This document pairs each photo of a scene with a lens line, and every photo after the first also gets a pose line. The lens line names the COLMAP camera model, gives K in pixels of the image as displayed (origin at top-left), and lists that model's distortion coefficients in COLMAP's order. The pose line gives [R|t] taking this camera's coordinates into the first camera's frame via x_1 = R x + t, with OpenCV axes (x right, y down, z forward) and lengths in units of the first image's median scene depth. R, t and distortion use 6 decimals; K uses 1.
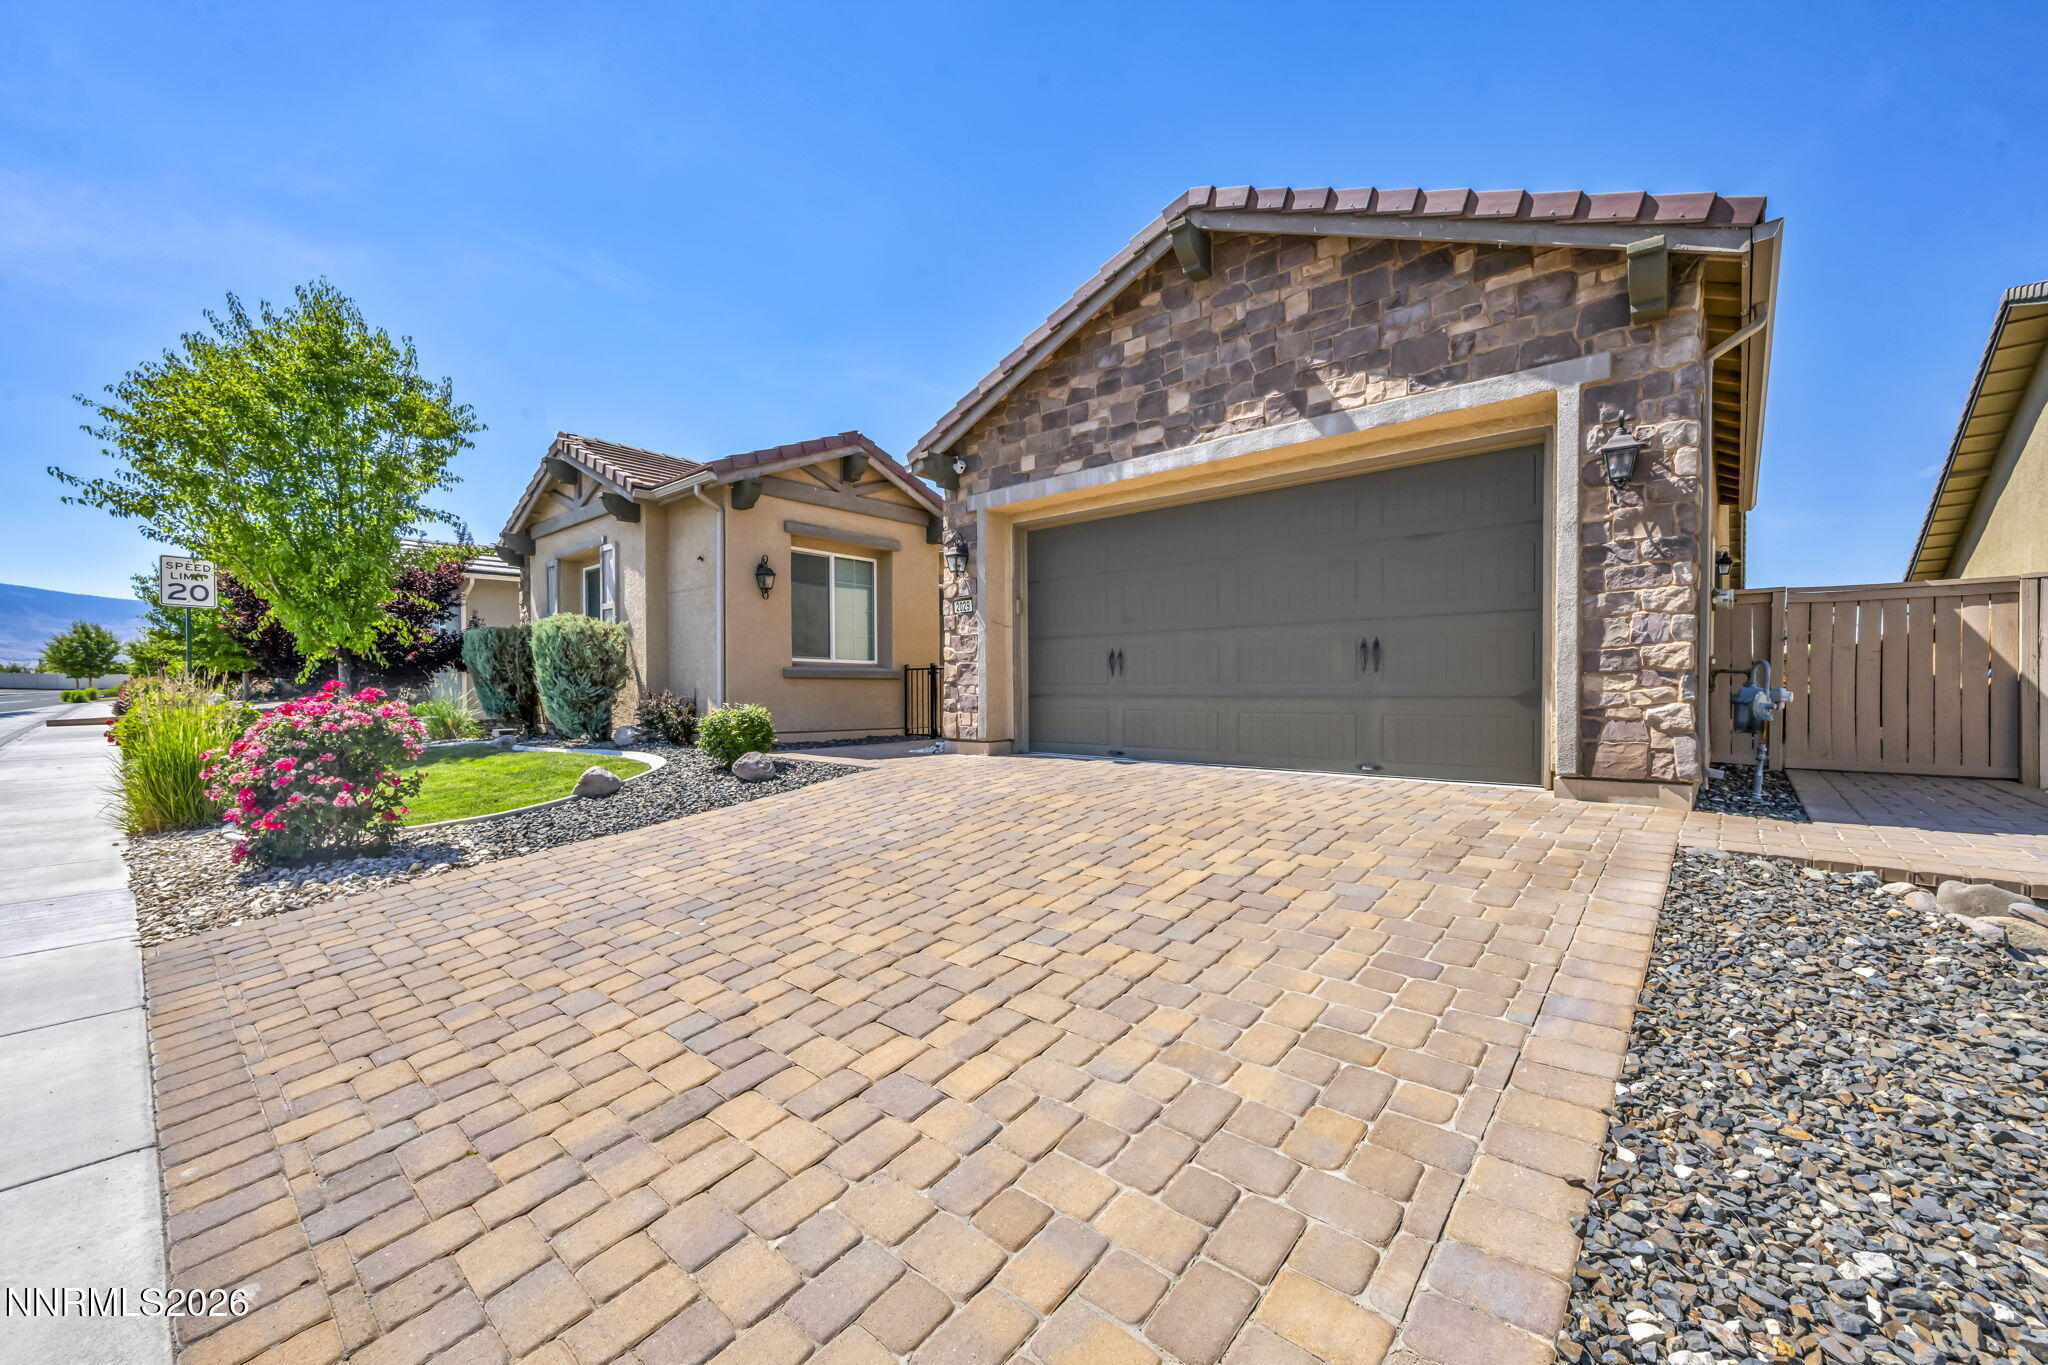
lens RADIAL K [[816.8, 0, 1029.3], [0, 816.8, 695.8], [0, 0, 1]] dist [-0.002827, -0.000951]
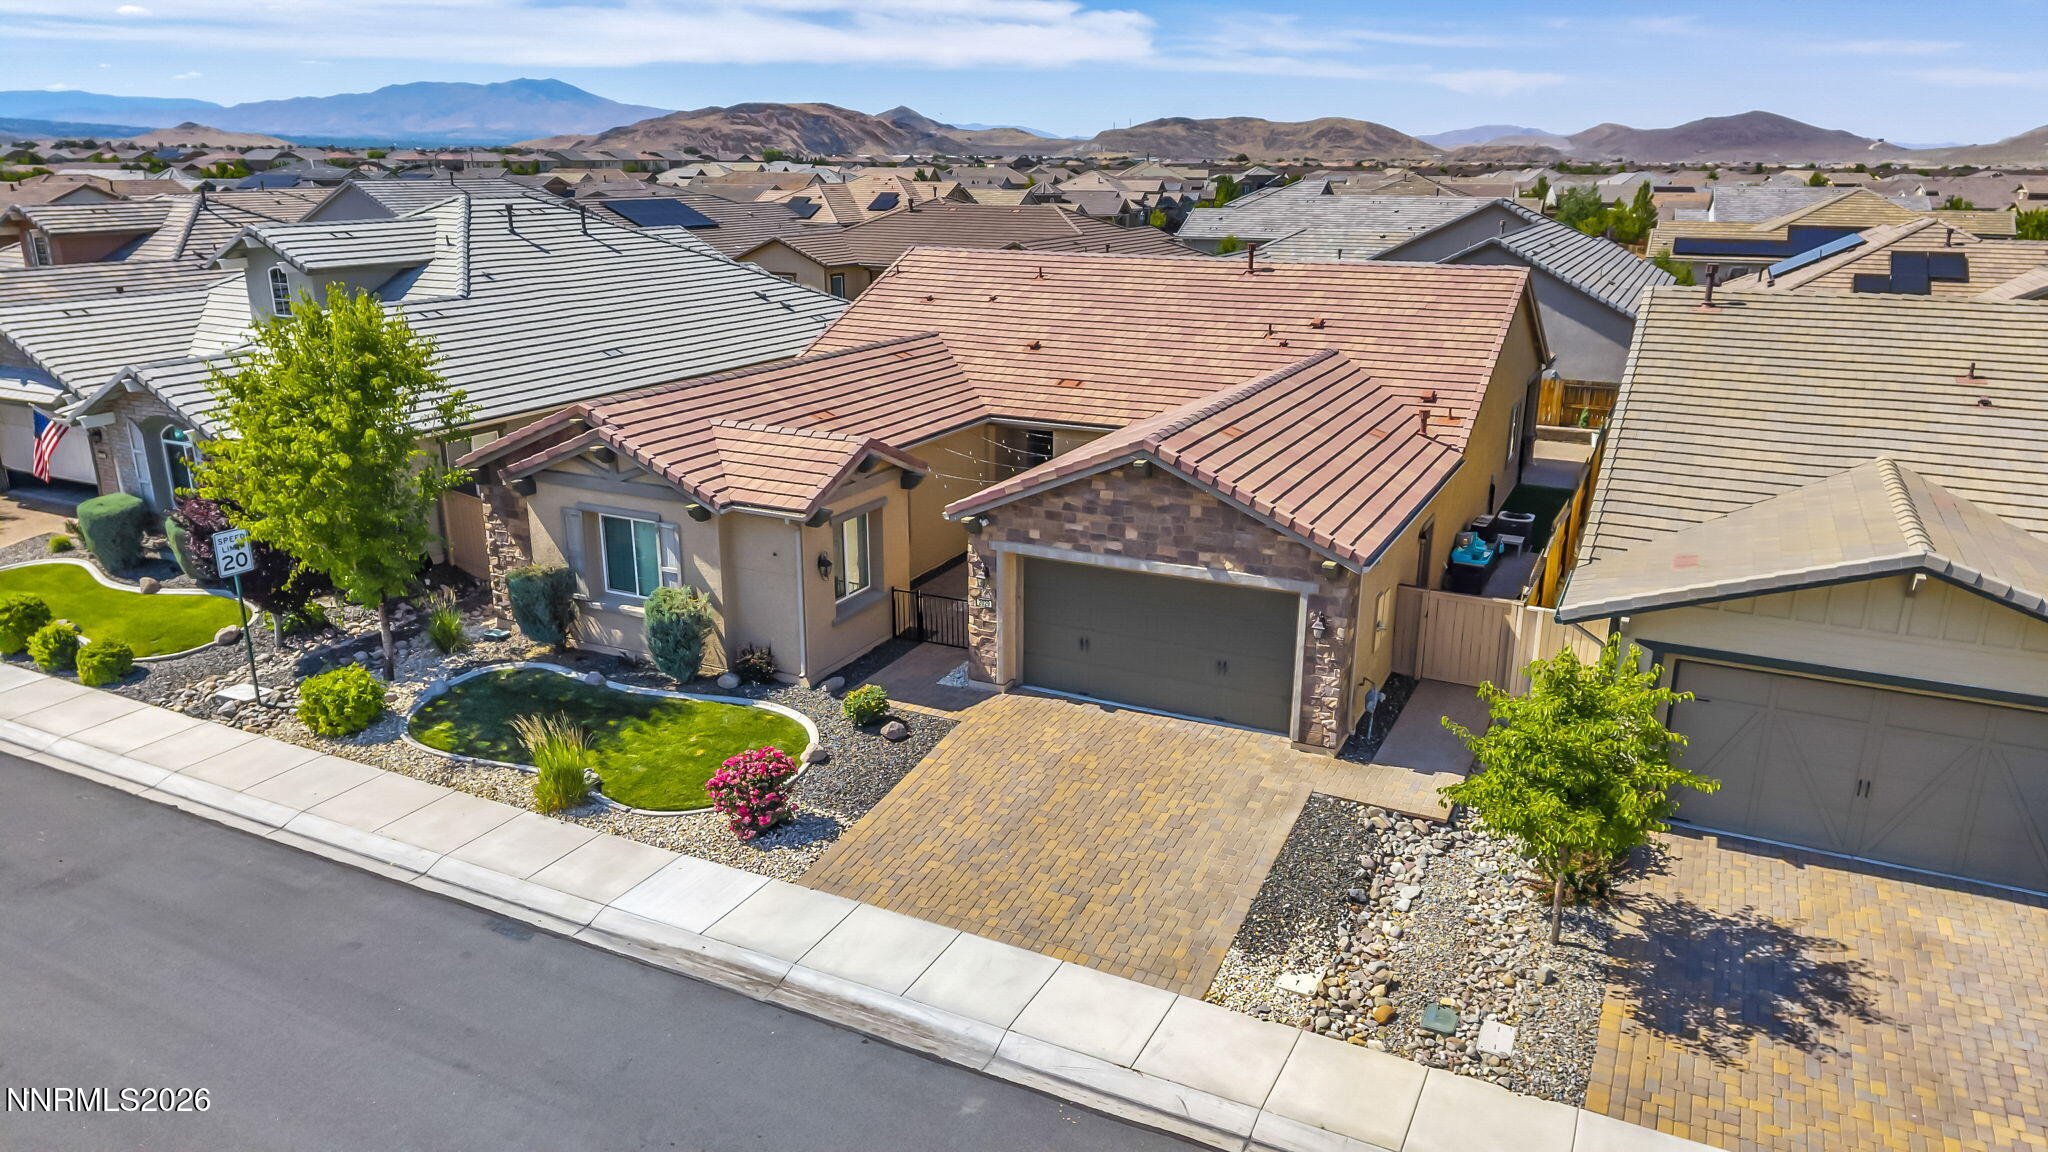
lens RADIAL K [[1380.6, 0, 1021.6], [0, 1380.6, 570.1], [0, 0, 1]] dist [0.022569, -0.016772]
pose [[0.967034, -0.074058, 0.243641, -0.772598], [0.002848, 0.959861, 0.280462, -1.083430], [-0.254632, -0.270522, 0.928429, -1.741057]]
